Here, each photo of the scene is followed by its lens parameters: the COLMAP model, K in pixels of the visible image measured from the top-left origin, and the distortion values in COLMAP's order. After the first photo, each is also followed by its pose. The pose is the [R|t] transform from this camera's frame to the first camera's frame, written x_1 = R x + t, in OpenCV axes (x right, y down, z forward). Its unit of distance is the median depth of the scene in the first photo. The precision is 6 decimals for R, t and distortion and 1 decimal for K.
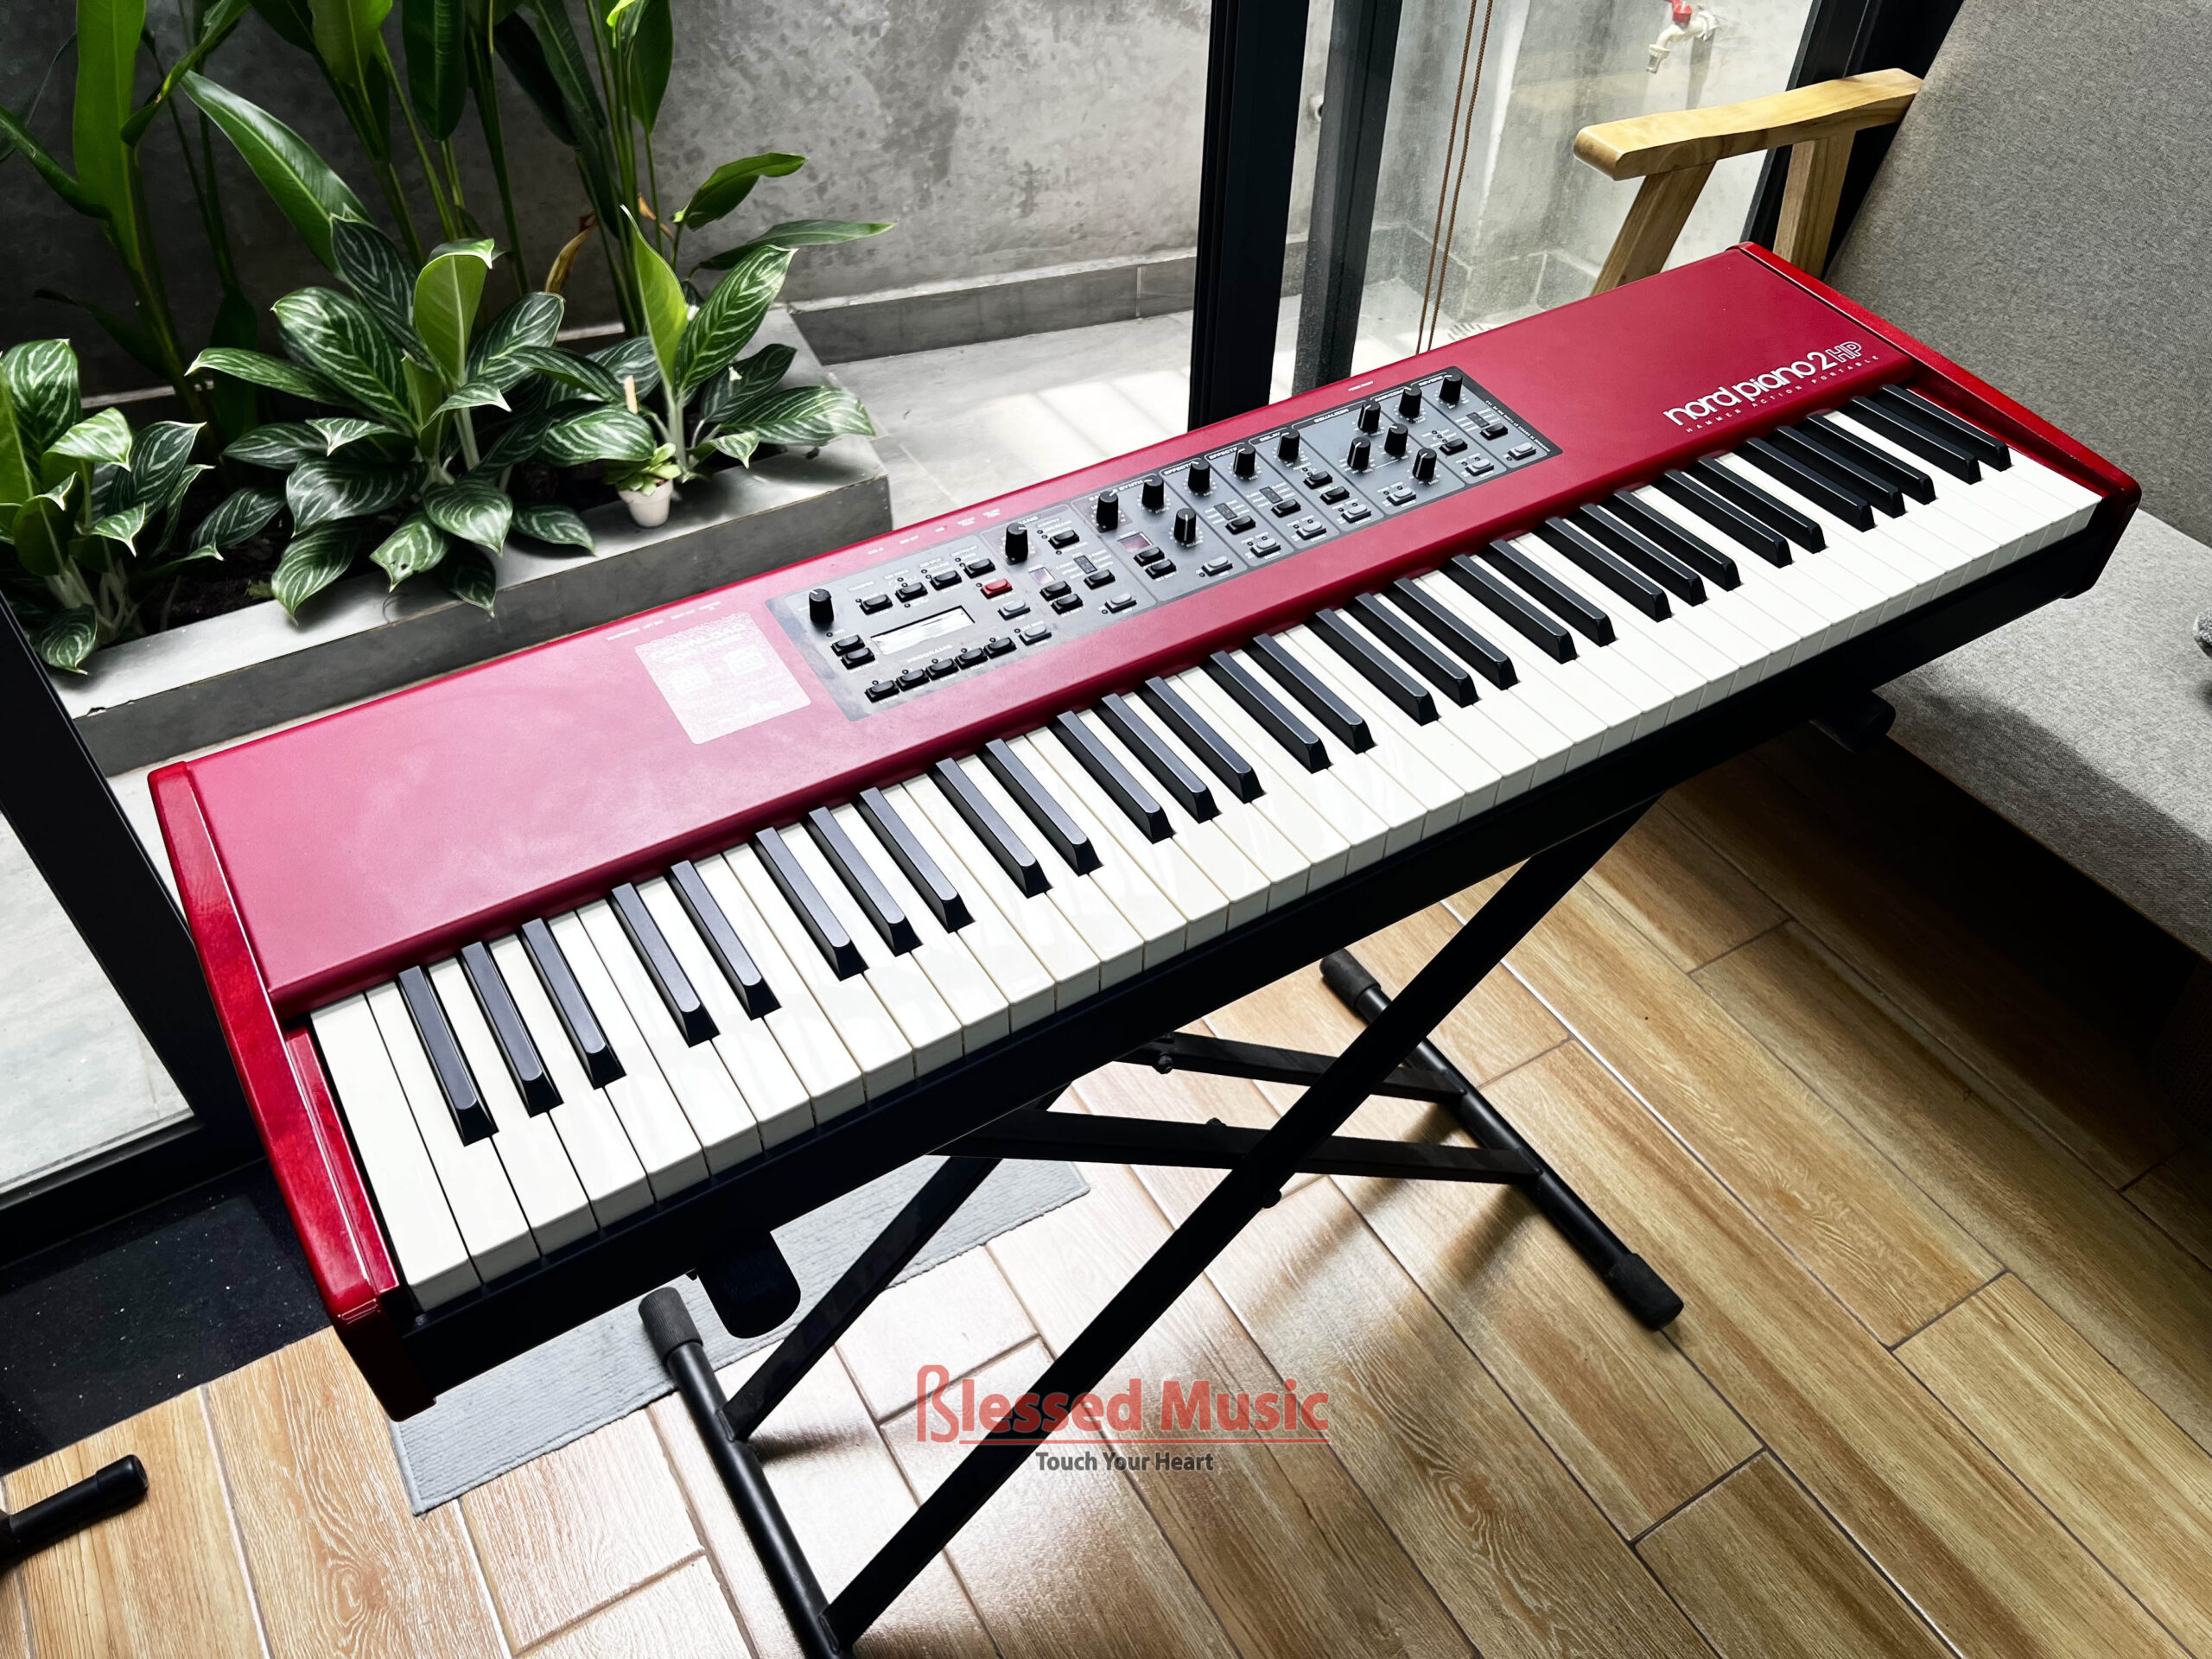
lens RADIAL K [[1698.0, 0, 1111.1], [0, 1698.0, 835.7], [0, 0, 1]] dist [0.037953, -0.047069]
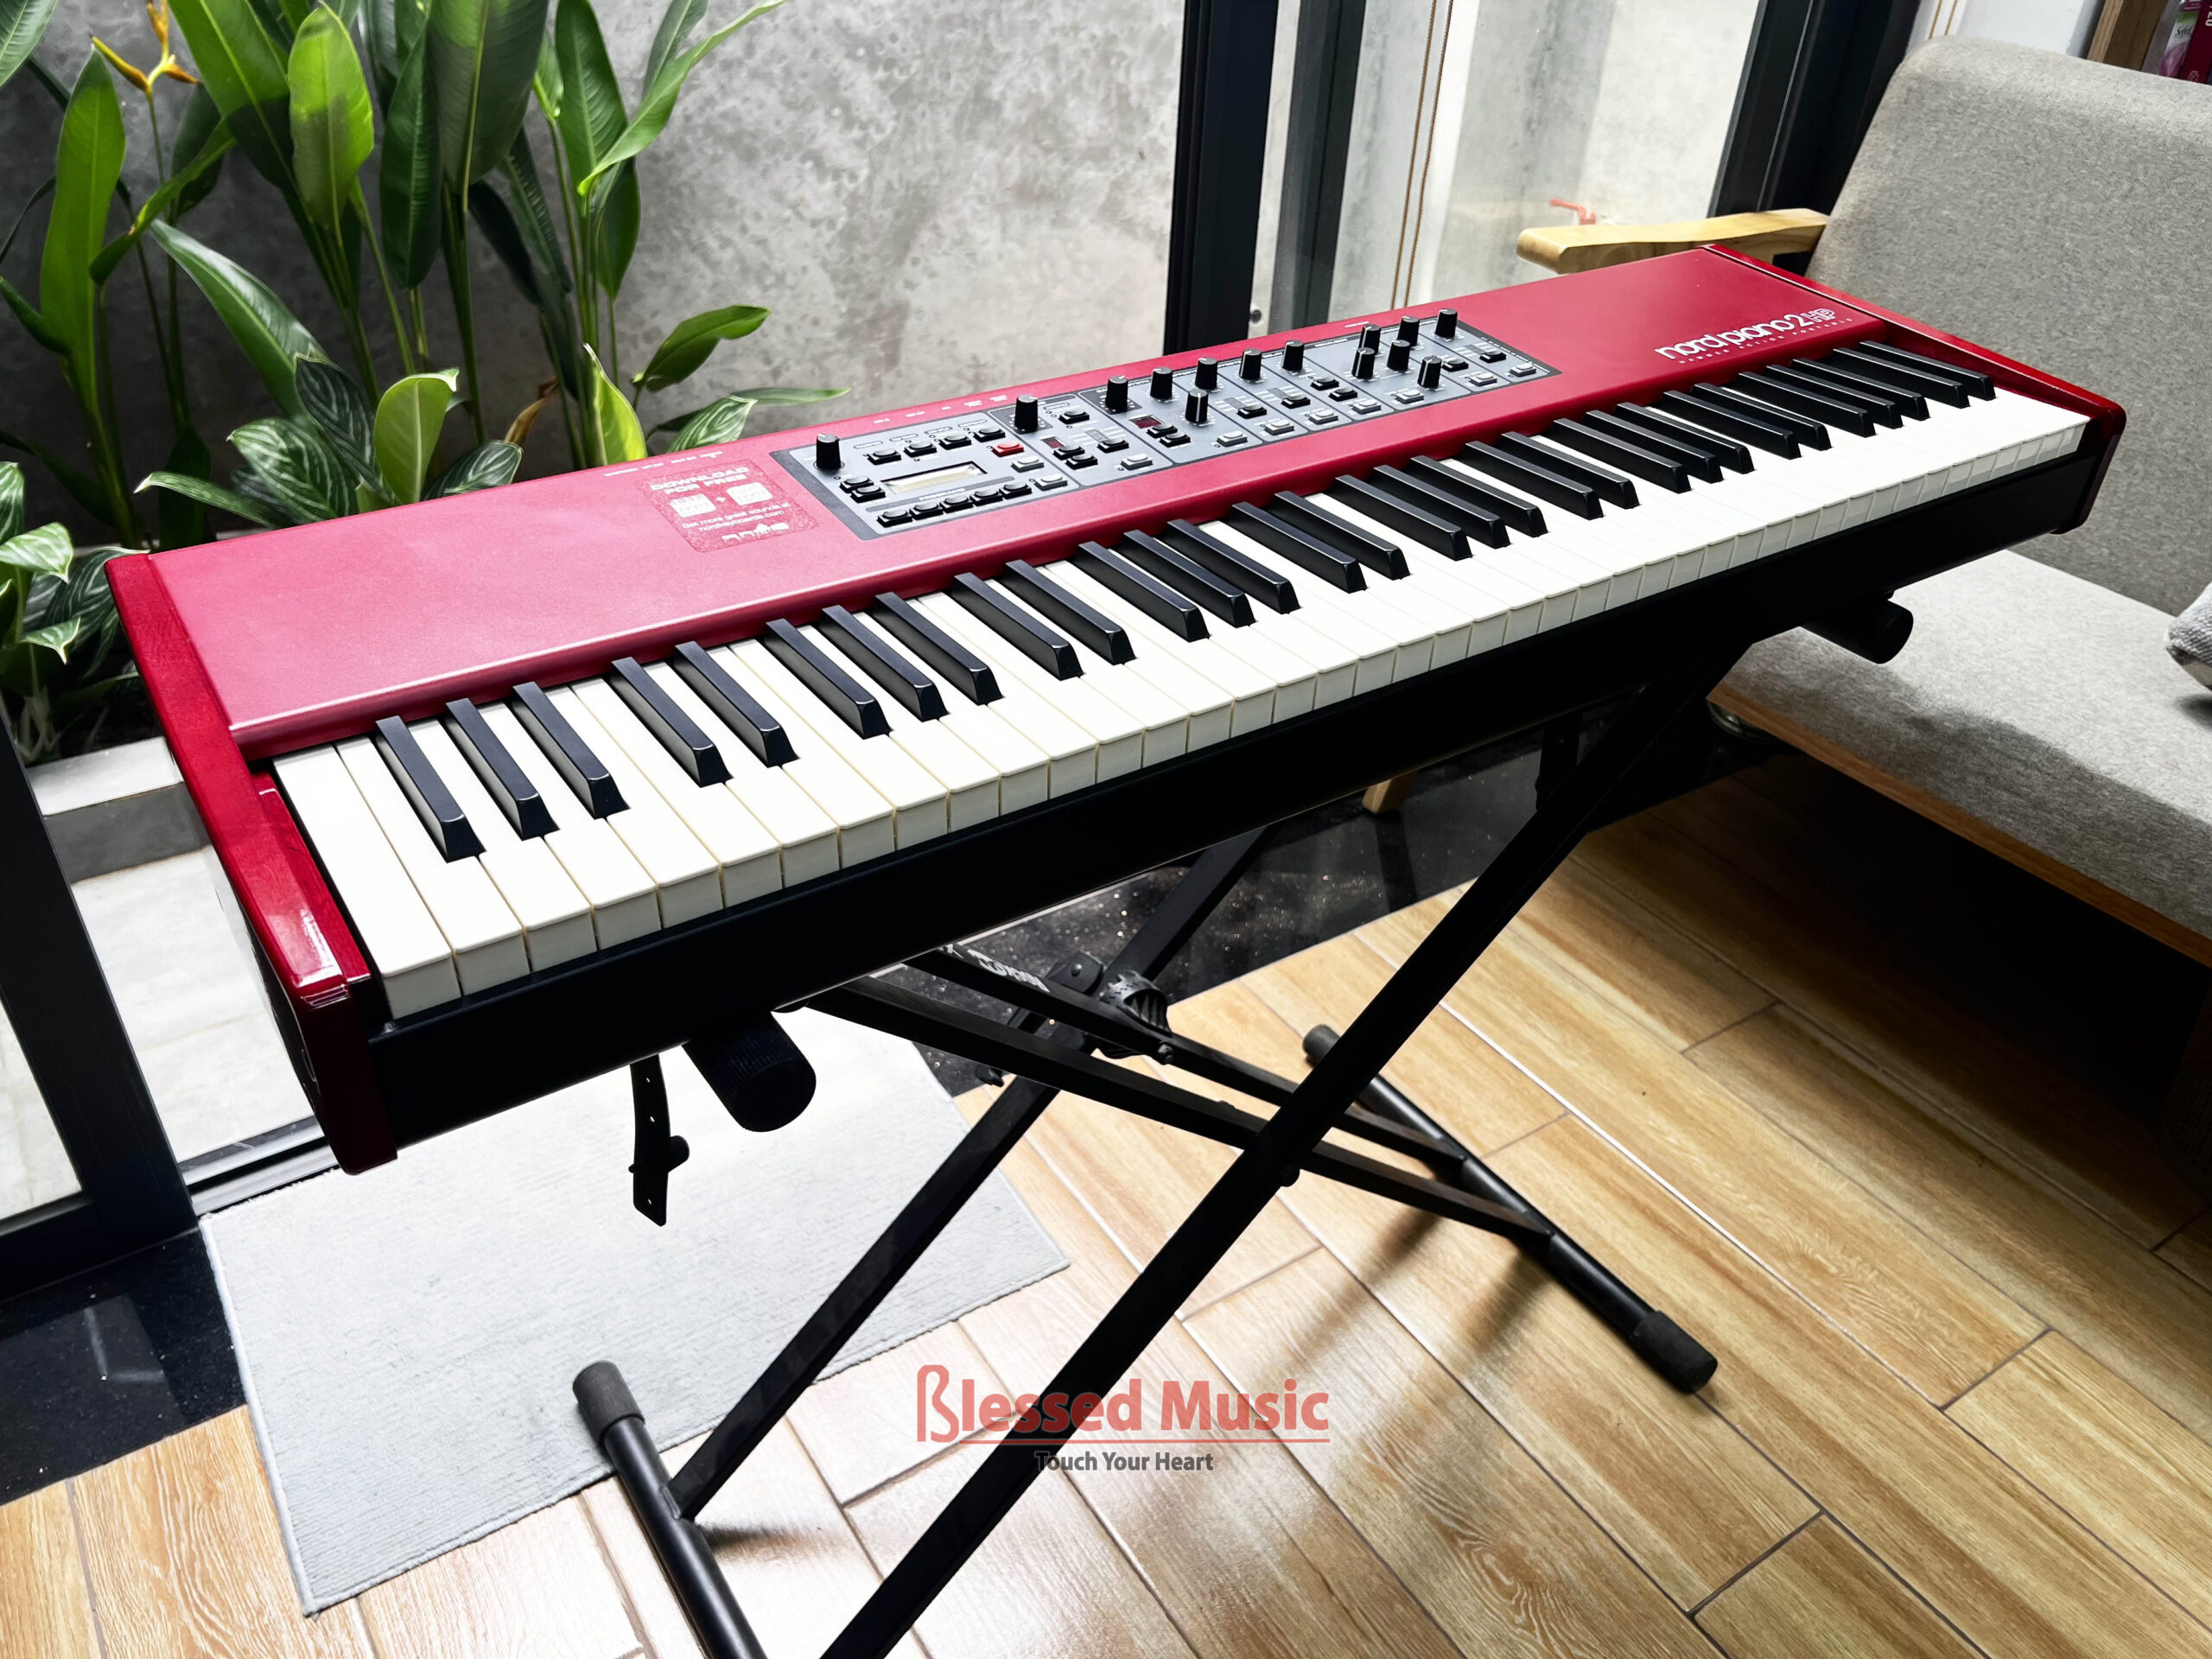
lens RADIAL K [[1698.0, 0, 1101.3], [0, 1698.0, 838.2], [0, 0, 1]] dist [0.037953, -0.047069]
pose [[0.998956, -0.006130, 0.045267, -0.035347], [0.014354, 0.982884, -0.183665, 0.149141], [-0.043366, 0.184123, 0.981946, 0.050494]]
